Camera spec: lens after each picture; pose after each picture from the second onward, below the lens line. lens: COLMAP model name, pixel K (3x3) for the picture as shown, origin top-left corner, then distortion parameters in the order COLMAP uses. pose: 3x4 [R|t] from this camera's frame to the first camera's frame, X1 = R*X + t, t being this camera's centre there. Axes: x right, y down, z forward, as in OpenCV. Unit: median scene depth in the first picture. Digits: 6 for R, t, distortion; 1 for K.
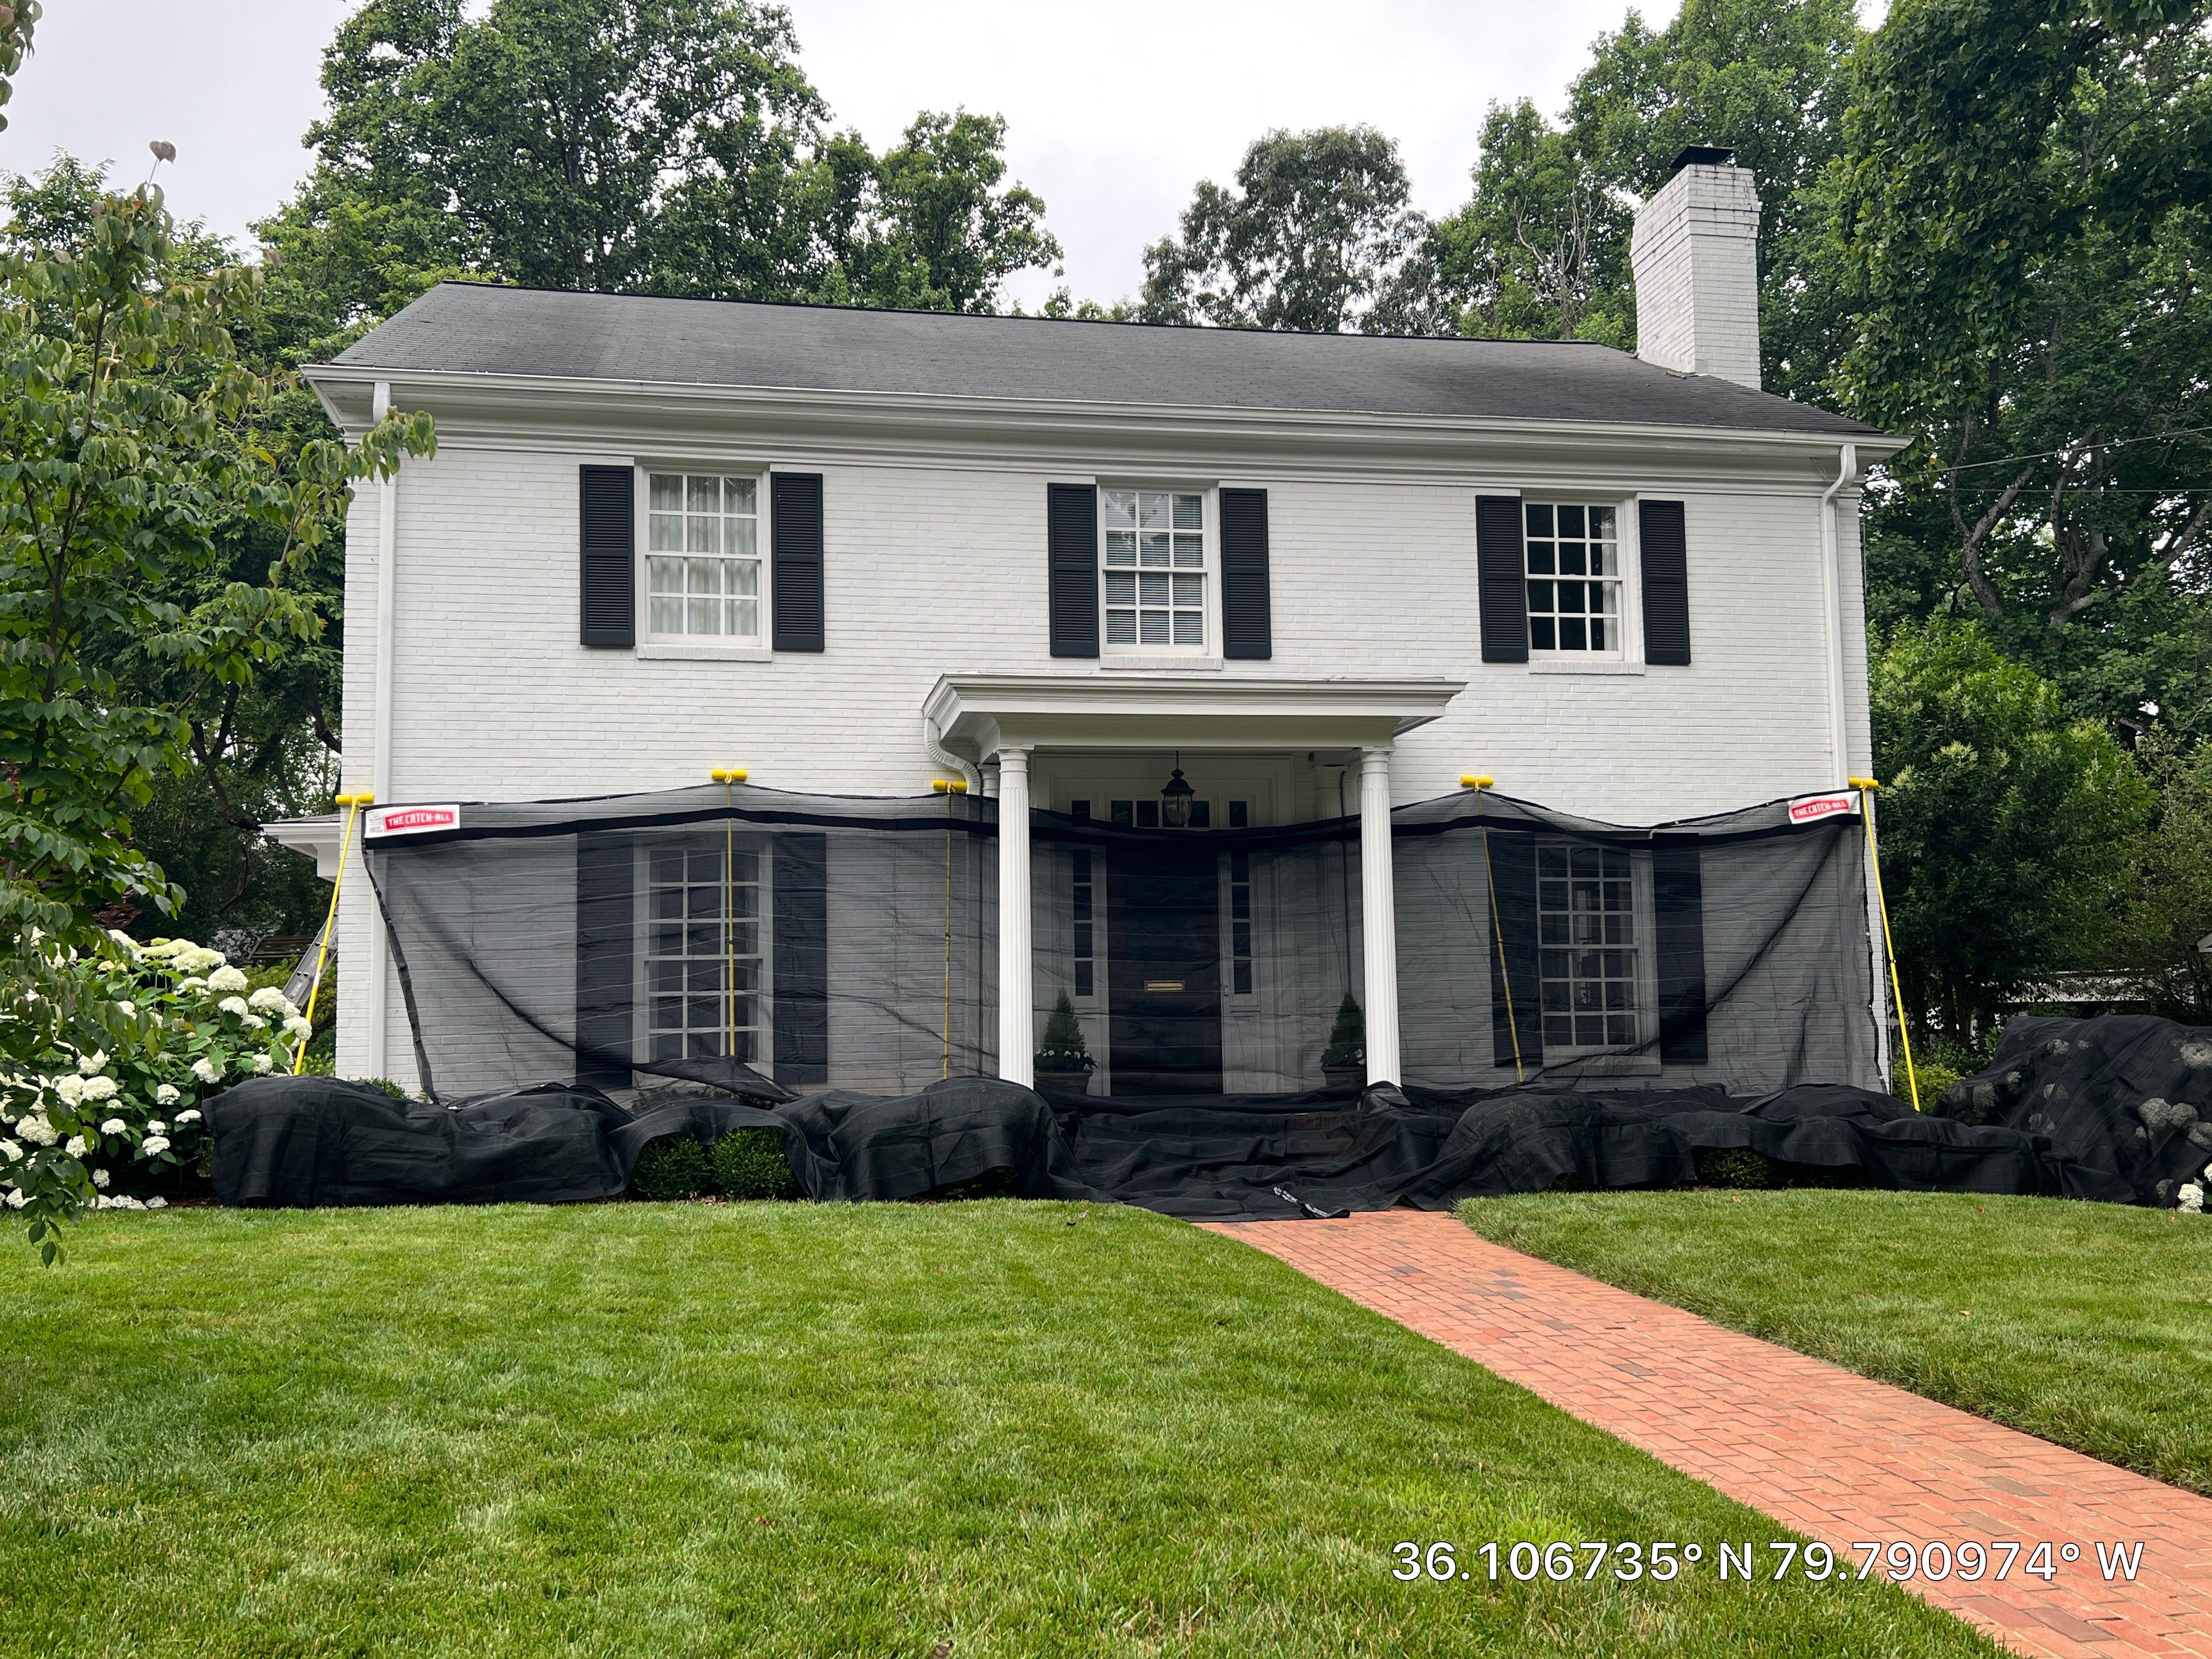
lens RADIAL K [[1753.4, 0, 1106.0], [0, 1753.4, 829.5], [0, 0, 1]] dist [0.052296, -0.000265]
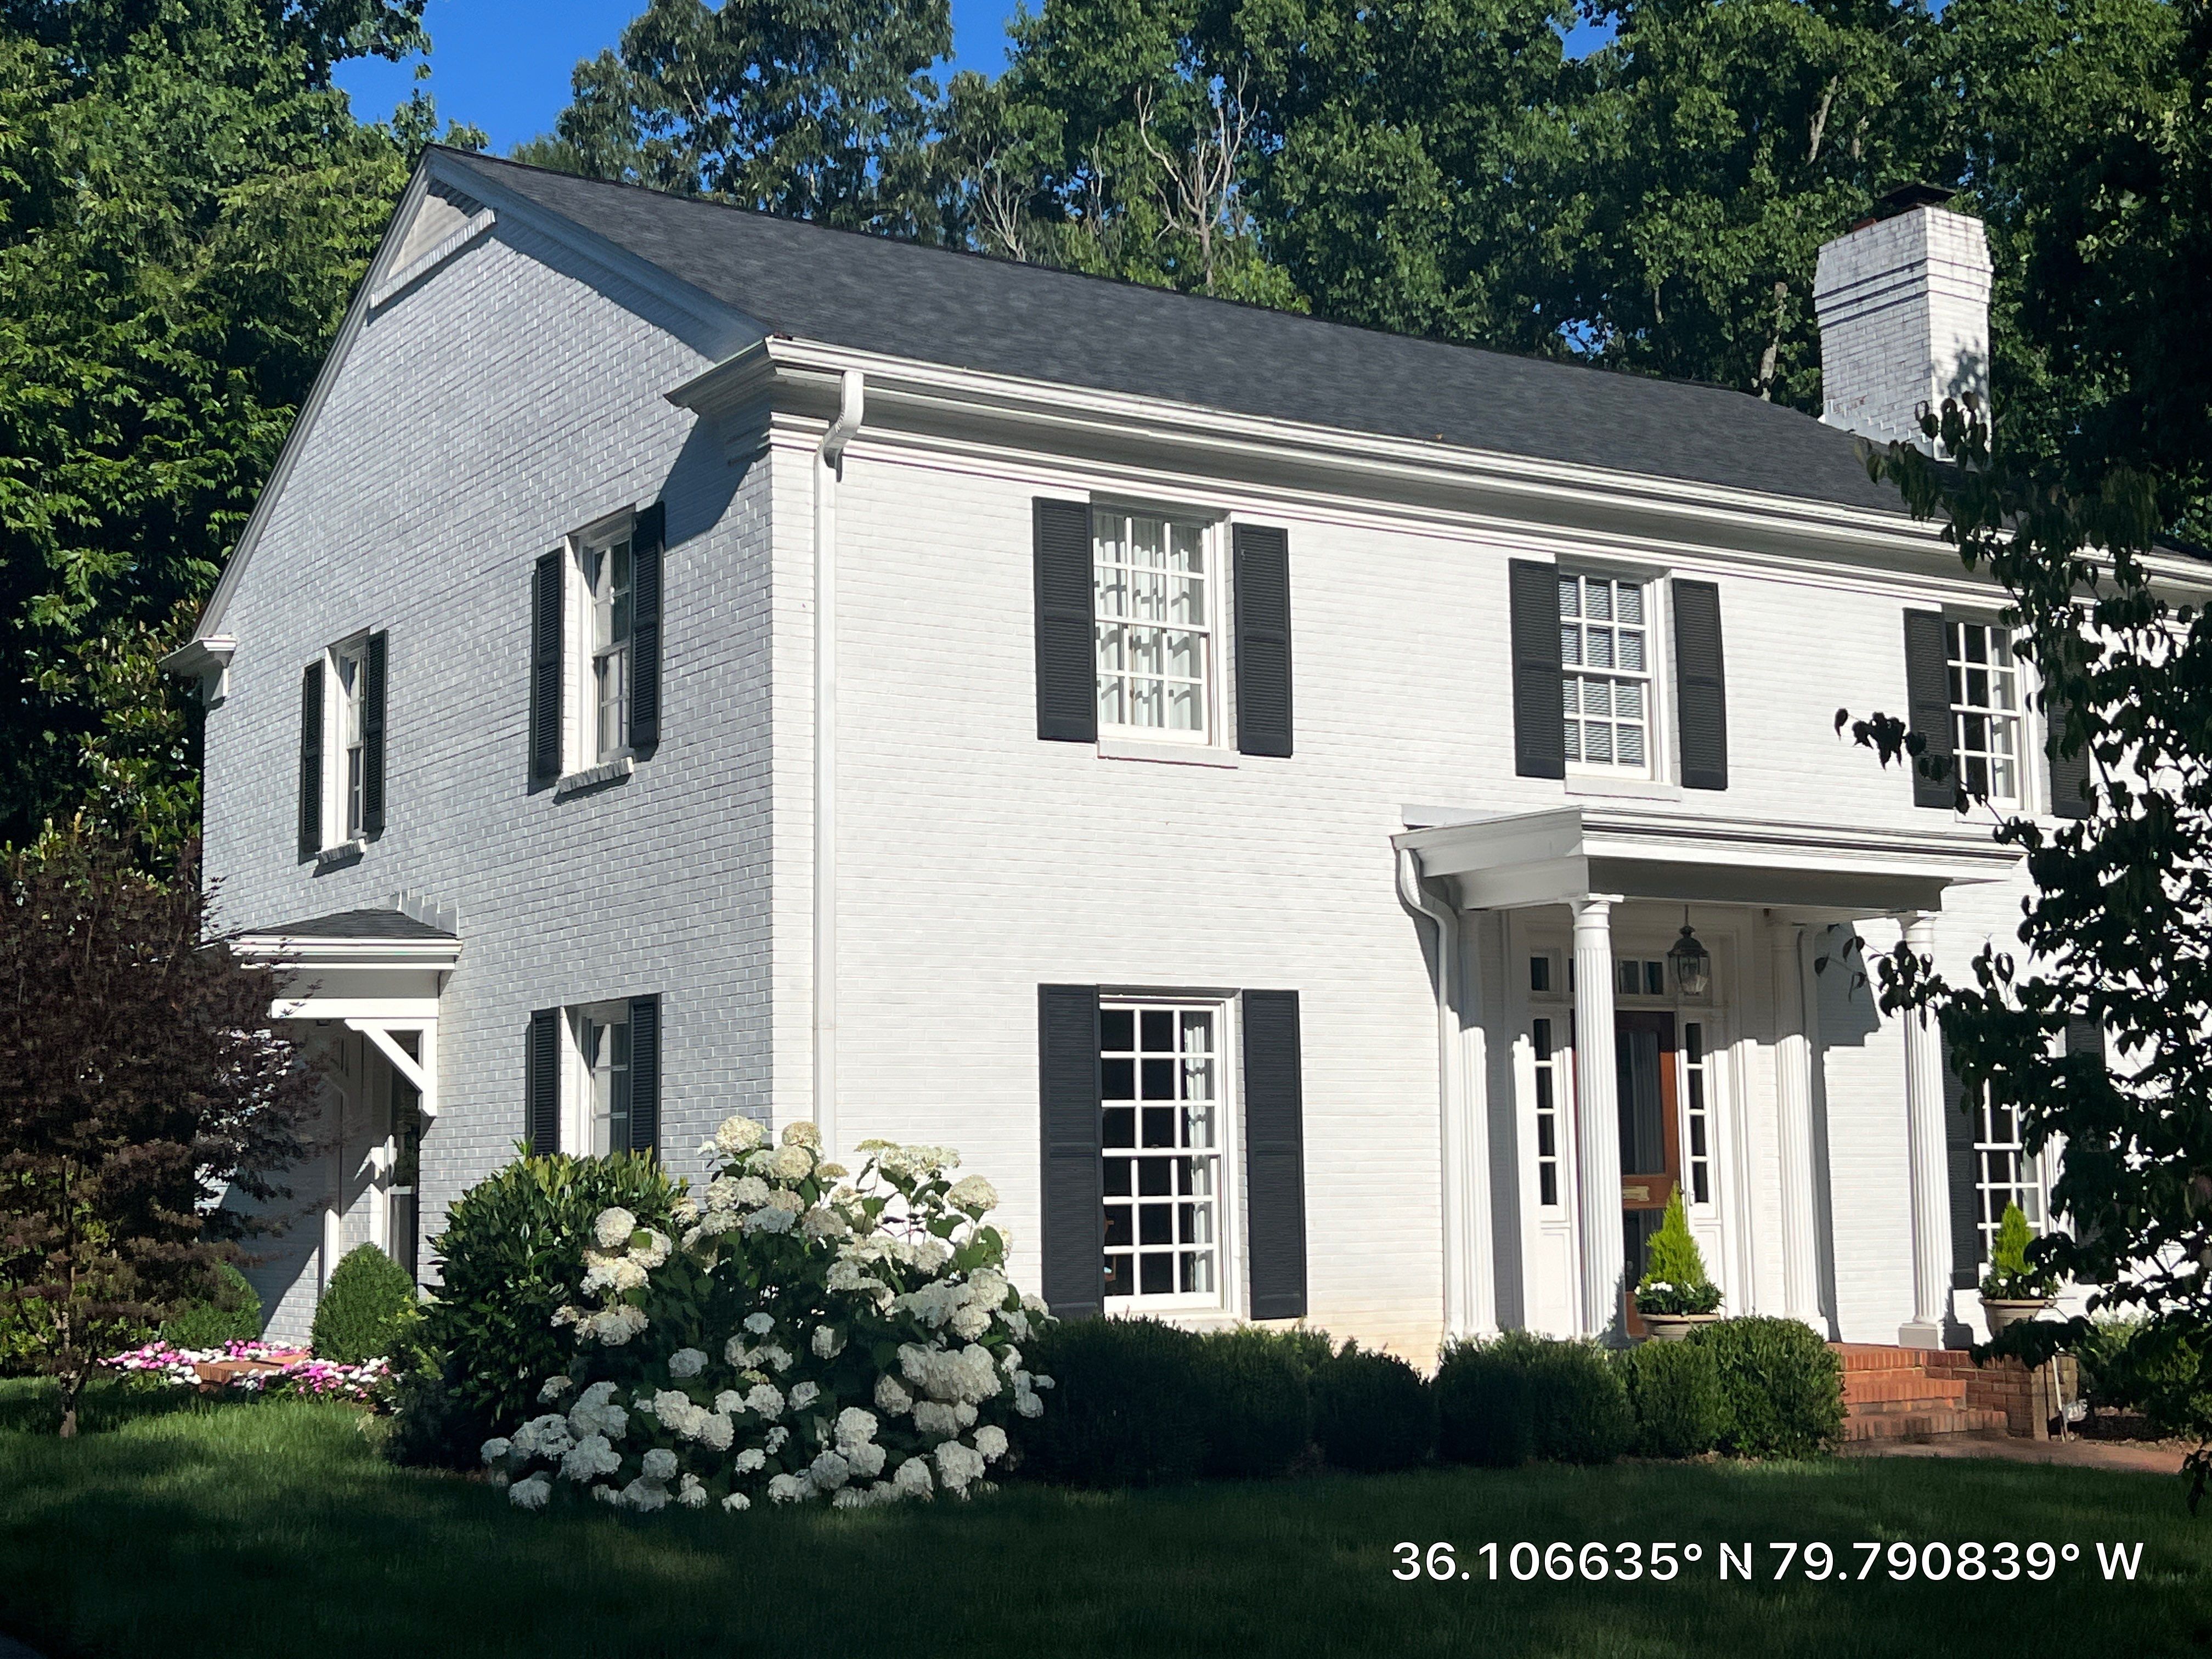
lens RADIAL K [[2943.7, 0, 1106.0], [0, 2943.7, 829.5], [0, 0, 1]] dist [0.113015, -0.006657]
pose [[0.922580, 0.046092, 0.383042, -0.698765], [-0.025754, 0.997981, -0.058060, 0.008275], [-0.384945, 0.043701, 0.921904, -0.158581]]
